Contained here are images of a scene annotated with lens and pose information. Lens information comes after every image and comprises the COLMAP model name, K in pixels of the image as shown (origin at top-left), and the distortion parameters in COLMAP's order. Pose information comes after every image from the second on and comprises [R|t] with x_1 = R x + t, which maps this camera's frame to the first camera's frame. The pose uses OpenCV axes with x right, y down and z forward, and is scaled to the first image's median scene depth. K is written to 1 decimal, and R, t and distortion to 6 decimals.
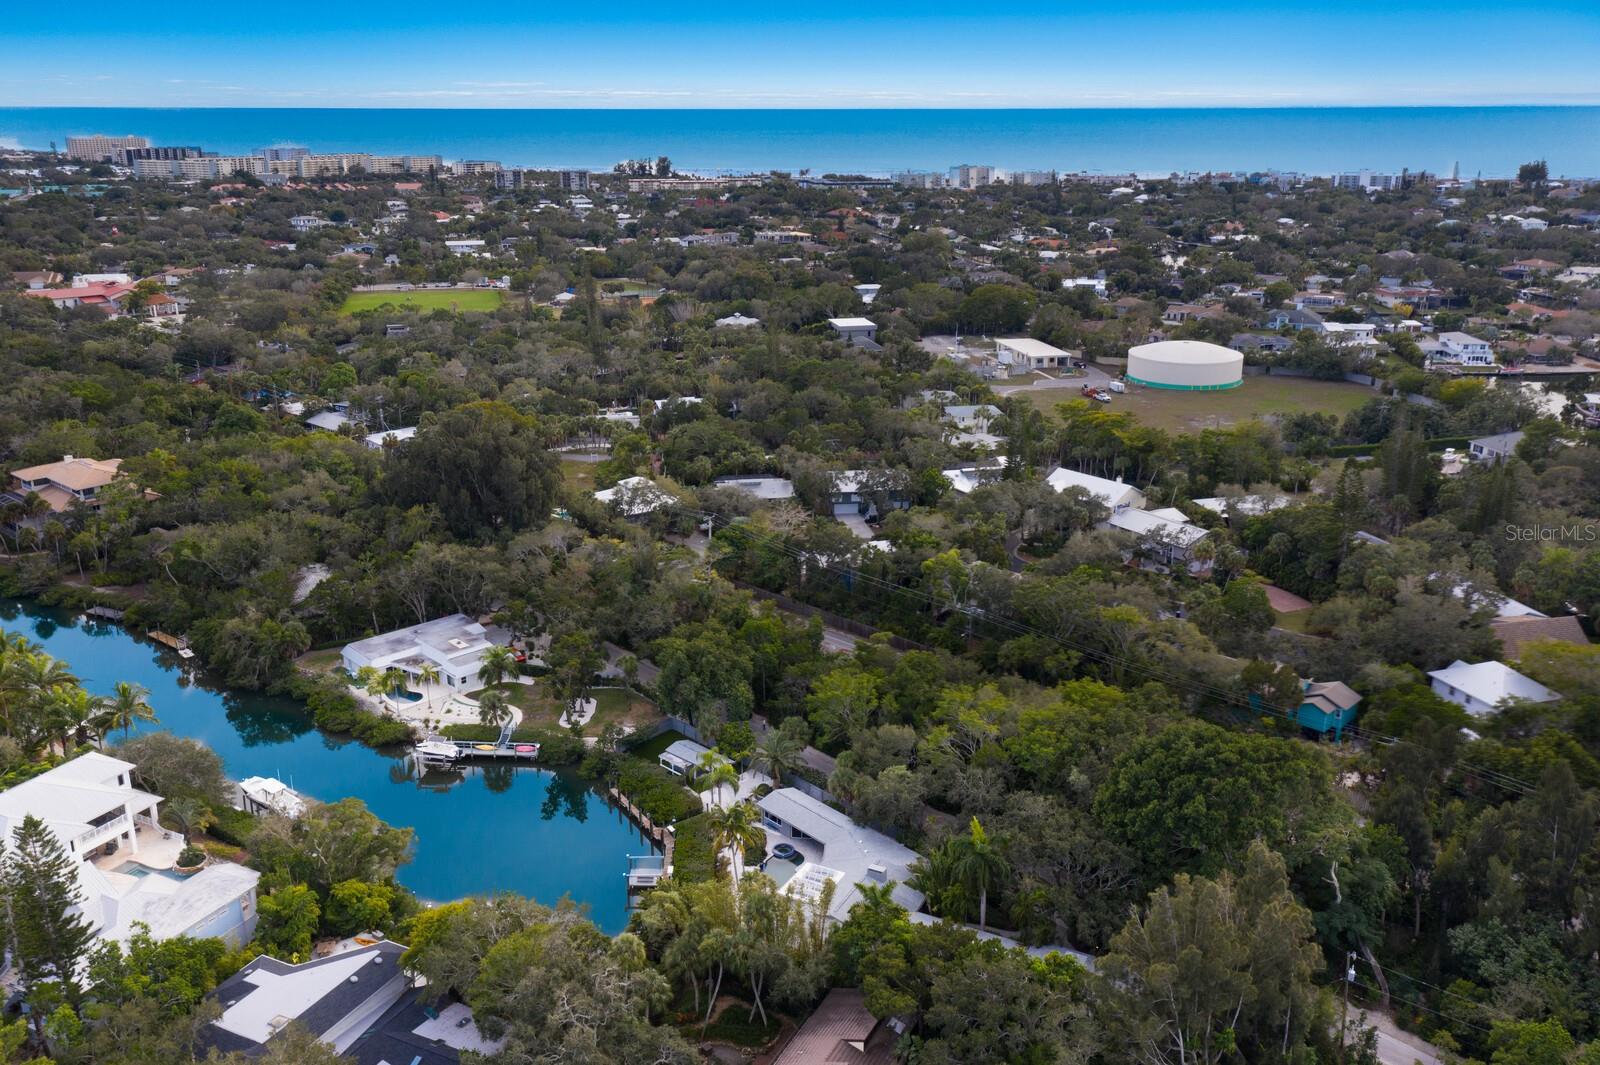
lens RADIAL K [[1299.5, 0, 801.2], [0, 1299.5, 532.8], [0, 0, 1]] dist [0.021574, 0.006013]
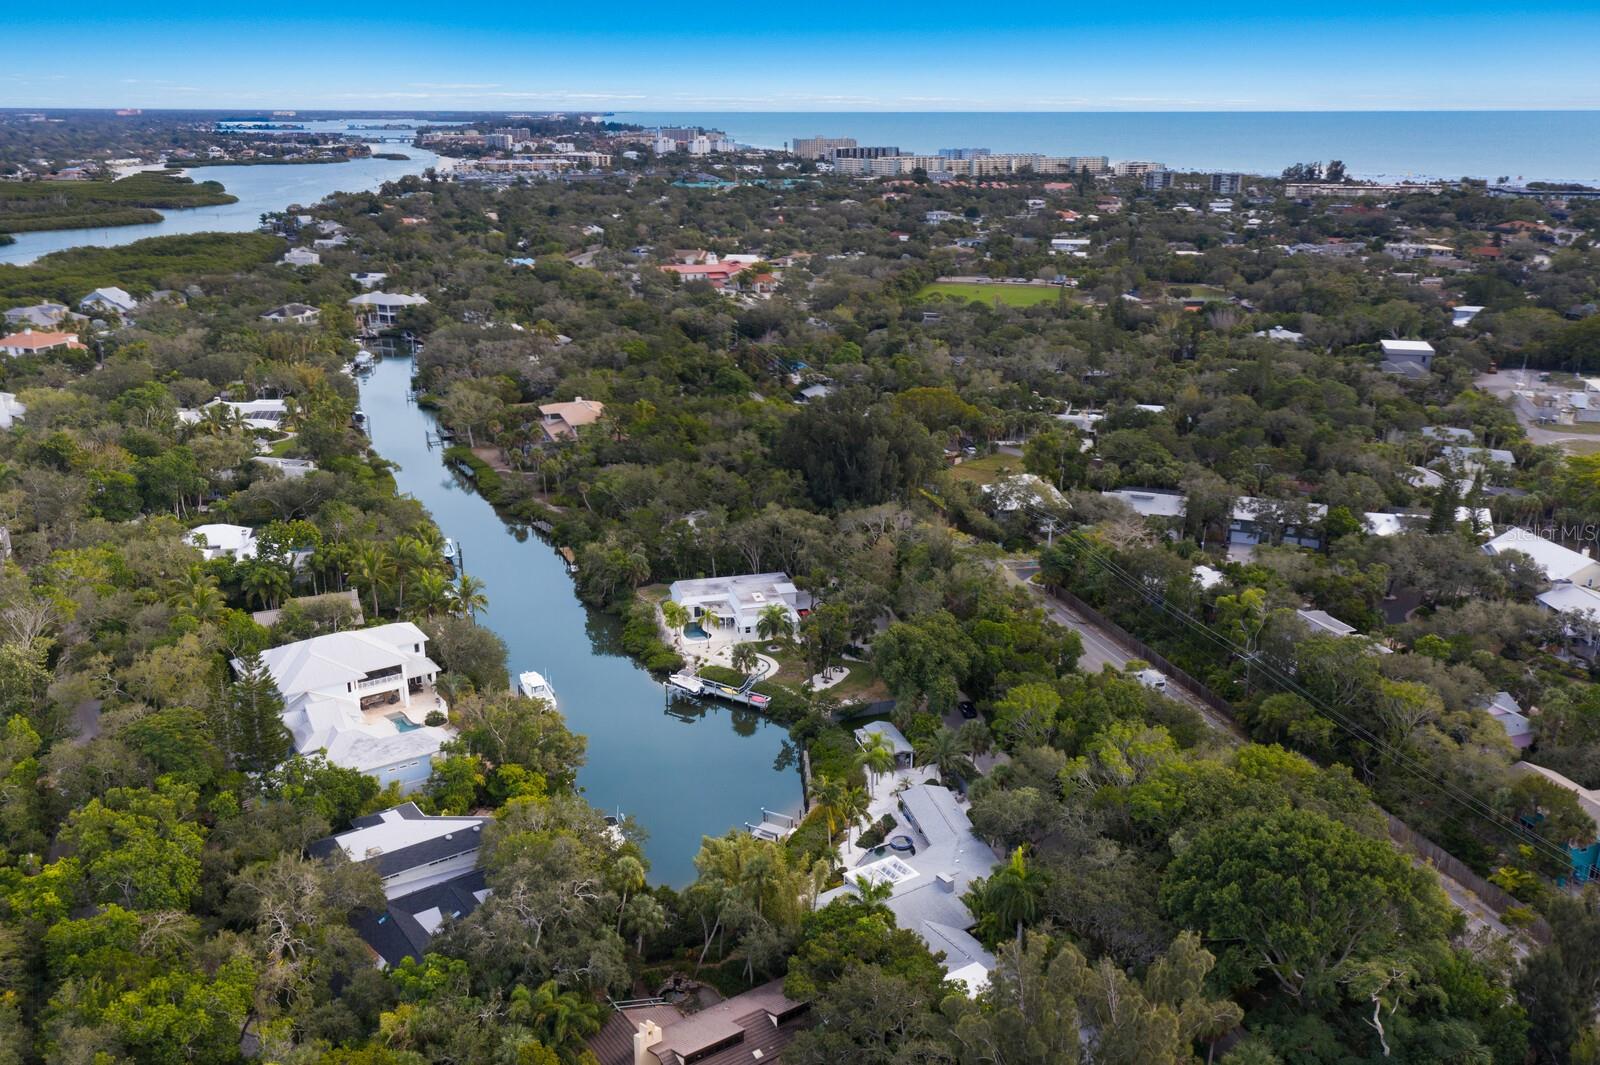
lens RADIAL K [[1299.5, 0, 801.2], [0, 1299.5, 532.8], [0, 0, 1]] dist [0.021574, 0.006013]
pose [[0.879059, 0.147629, -0.453278, 0.245694], [-0.148308, 0.988347, 0.034277, -0.010037], [0.453057, 0.037093, 0.890710, 0.048632]]
